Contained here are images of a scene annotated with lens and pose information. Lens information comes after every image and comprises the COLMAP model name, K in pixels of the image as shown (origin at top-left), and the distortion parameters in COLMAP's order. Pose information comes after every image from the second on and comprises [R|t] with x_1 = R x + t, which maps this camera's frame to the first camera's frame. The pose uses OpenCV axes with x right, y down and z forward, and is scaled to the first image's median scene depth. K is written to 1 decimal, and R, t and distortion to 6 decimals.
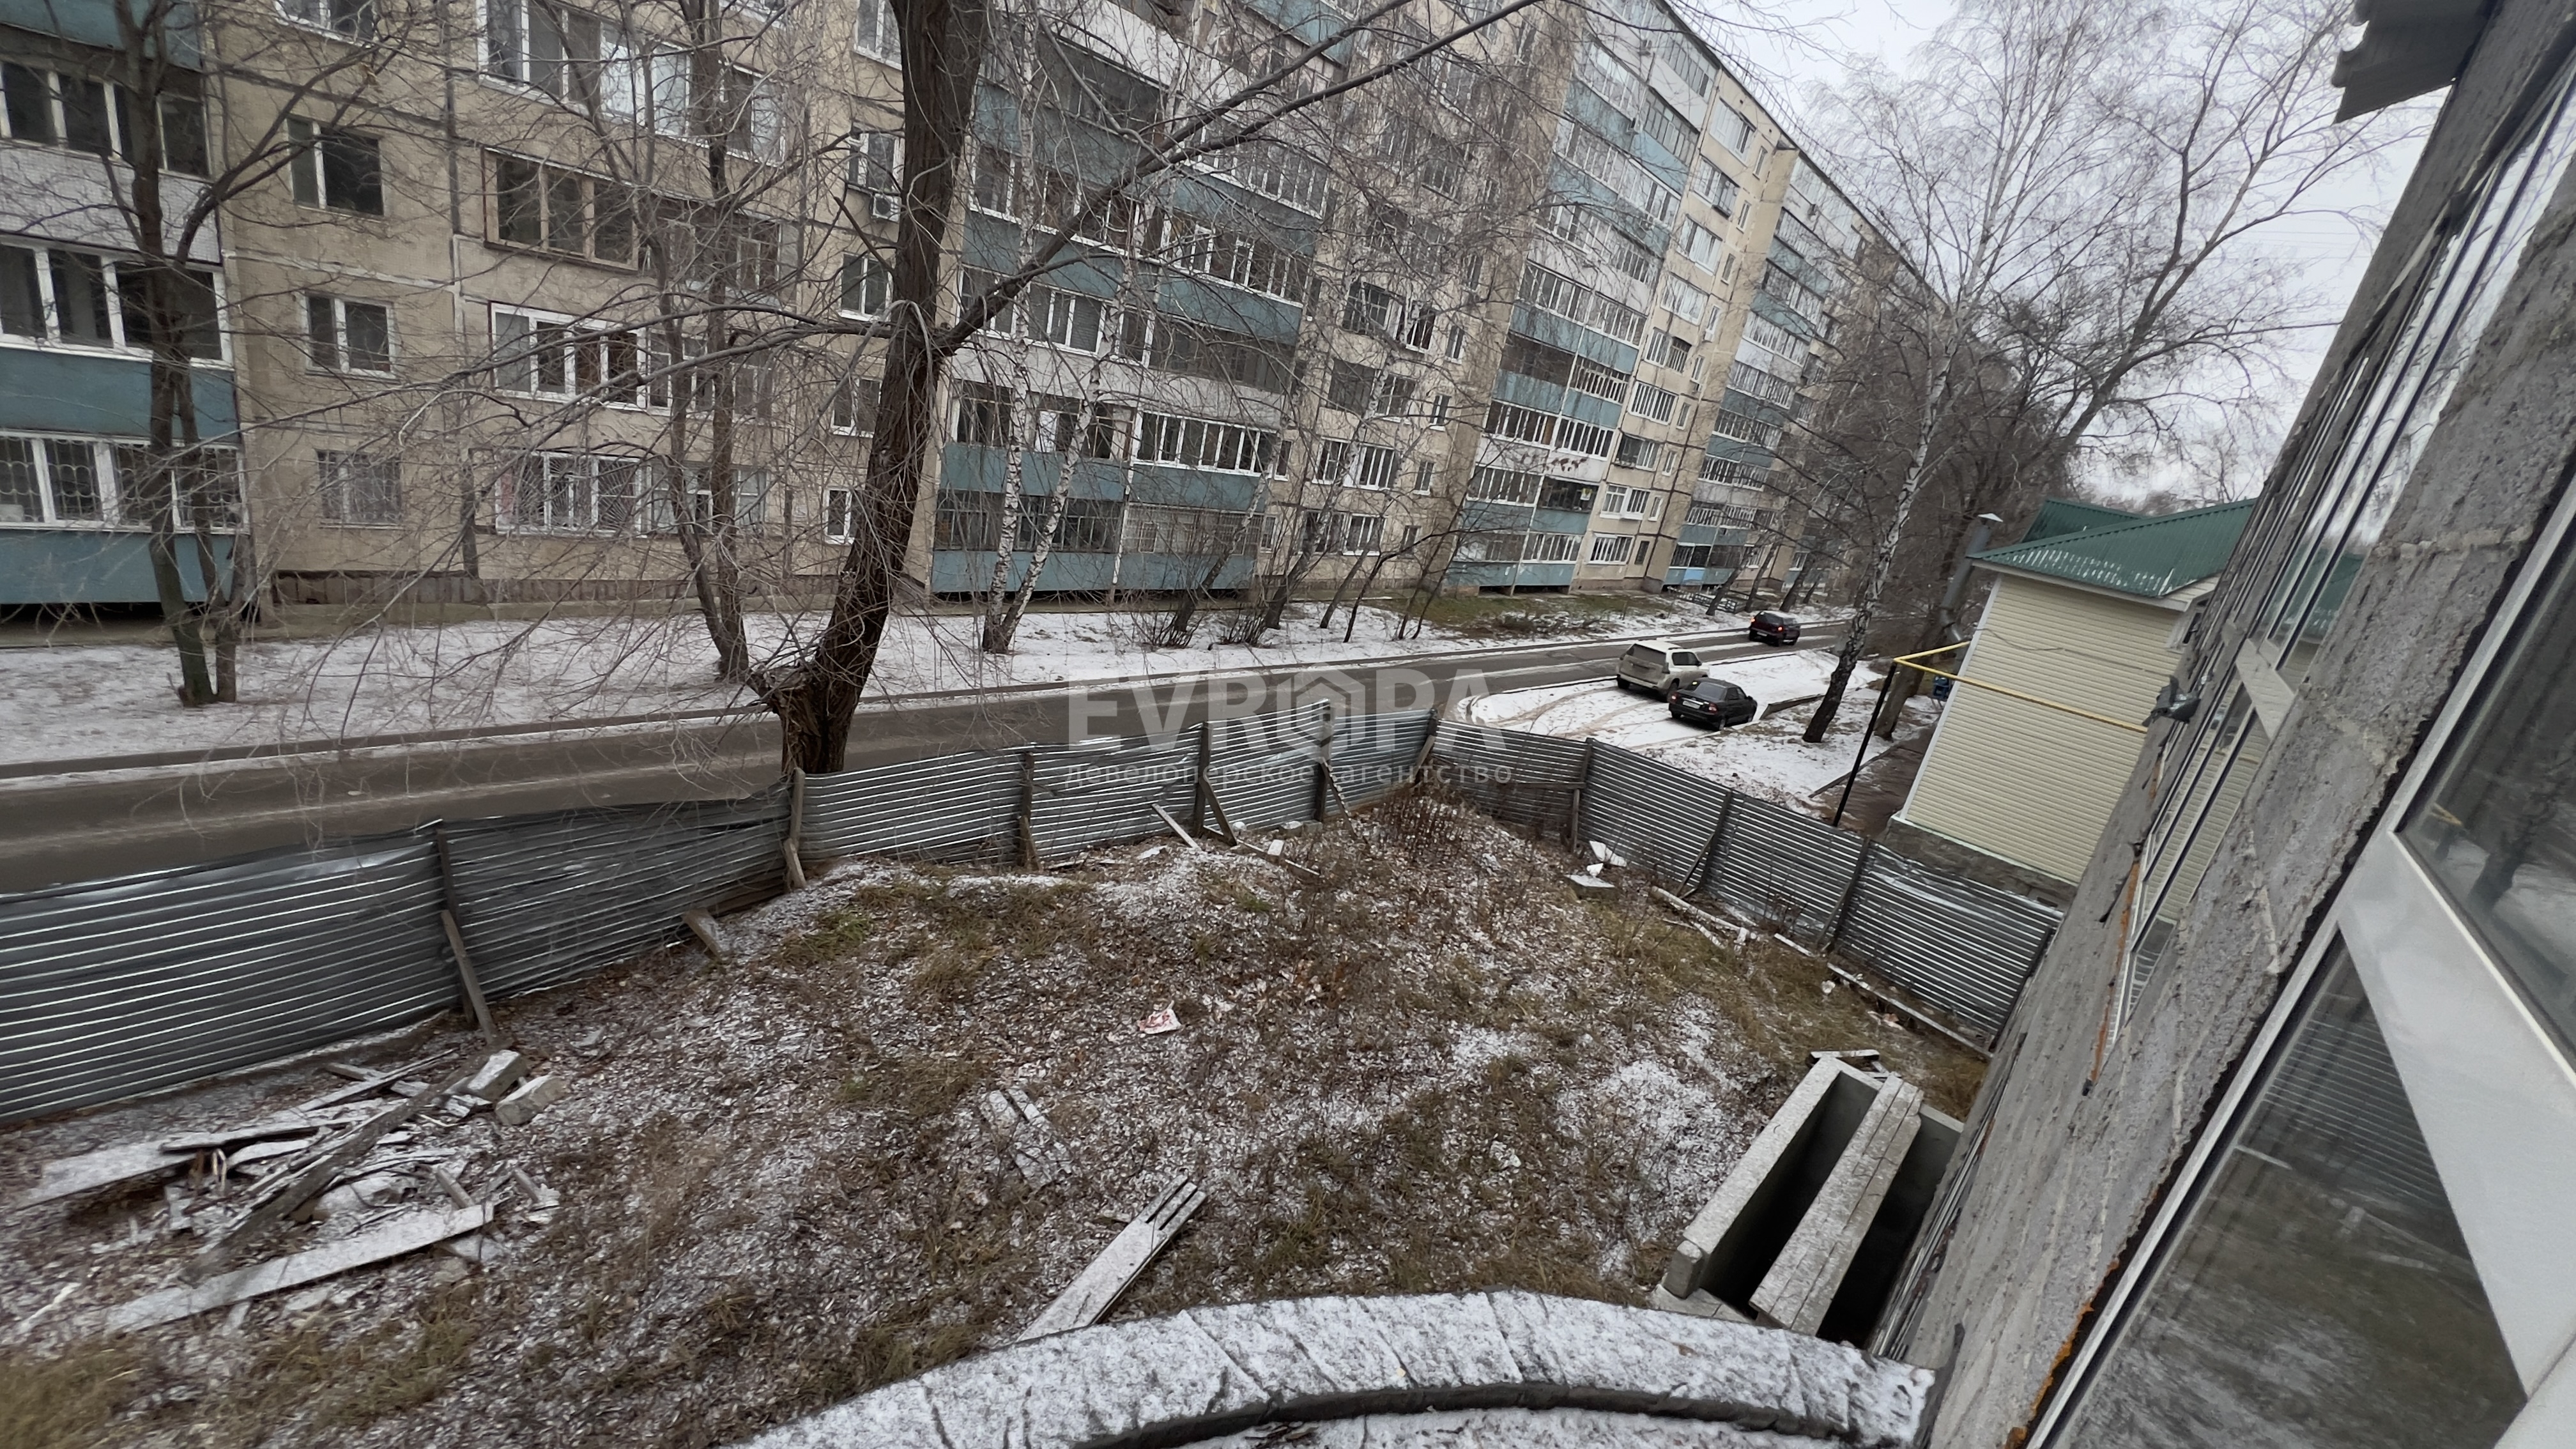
lens RADIAL K [[1024.7, 0, 1276.5], [0, 1024.7, 723.5], [0, 0, 1]] dist [0.000961, -0.000047]
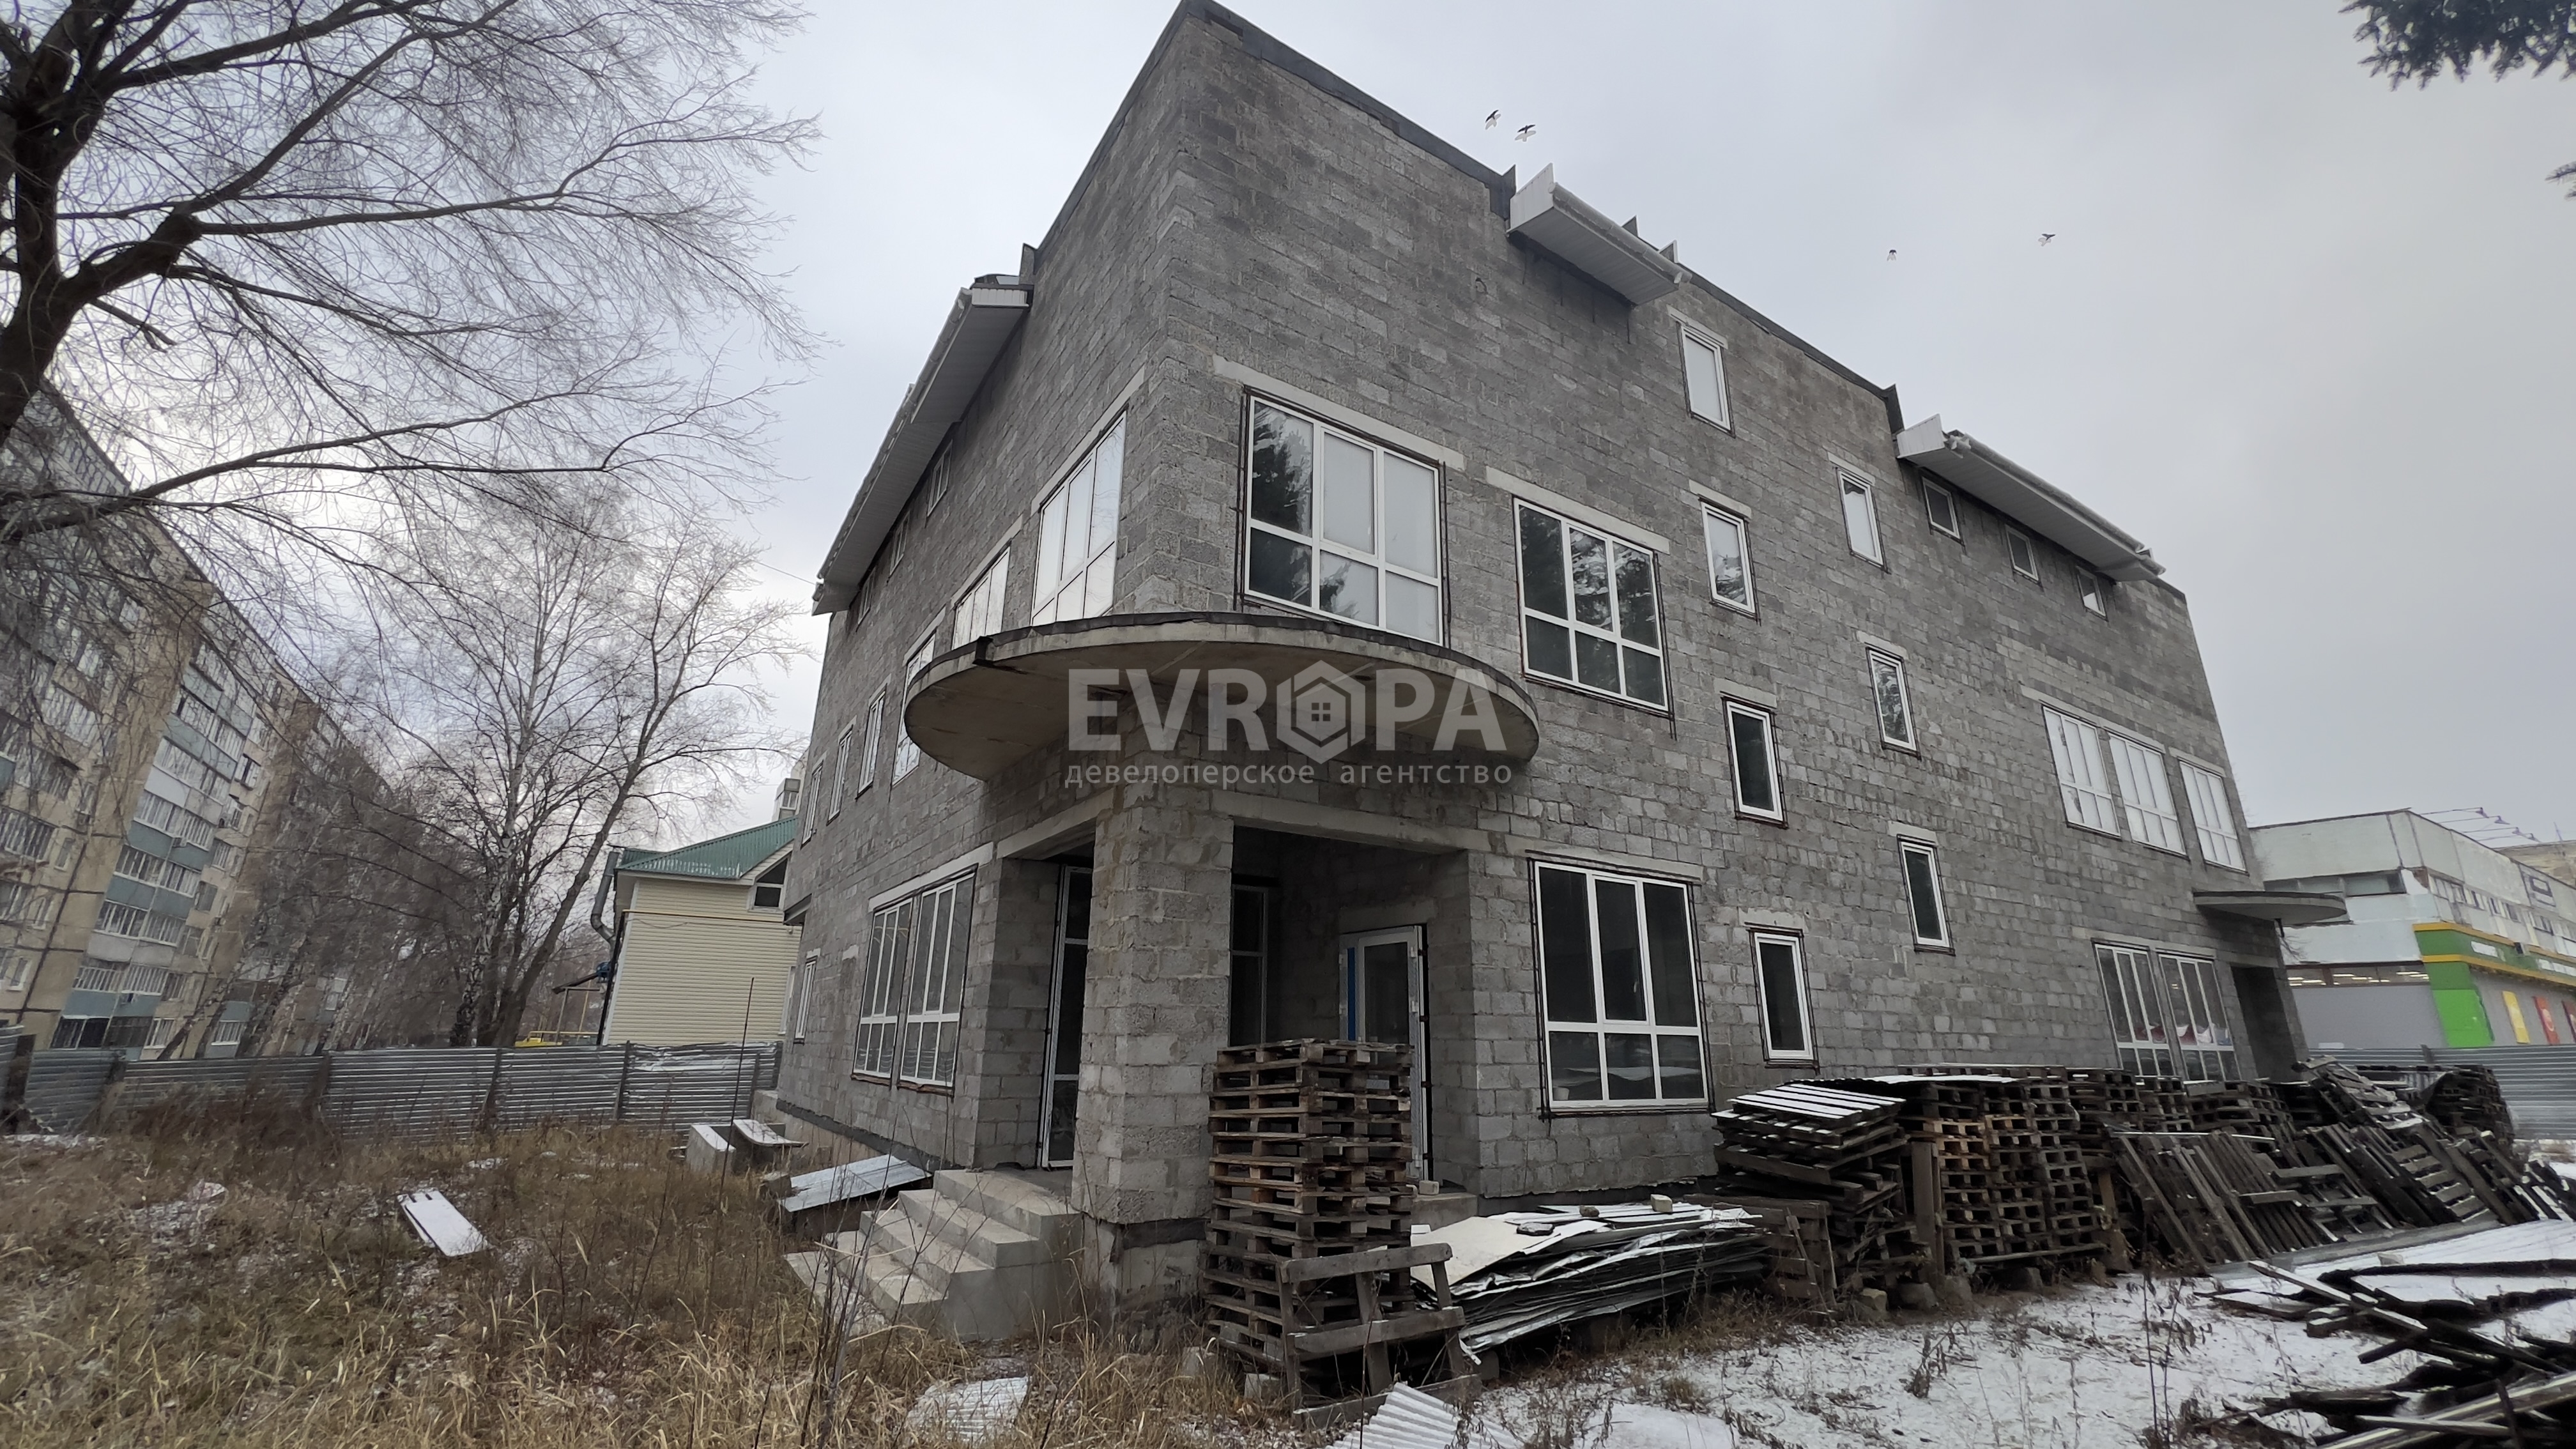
lens RADIAL K [[1024.7, 0, 1276.5], [0, 1024.7, 723.5], [0, 0, 1]] dist [0.000961, -0.000047]
pose [[0.253002, 0.111540, 0.961015, -0.148870], [0.324844, 0.925870, -0.192981, 0.070864], [-0.911299, 0.361004, 0.198013, -0.053043]]
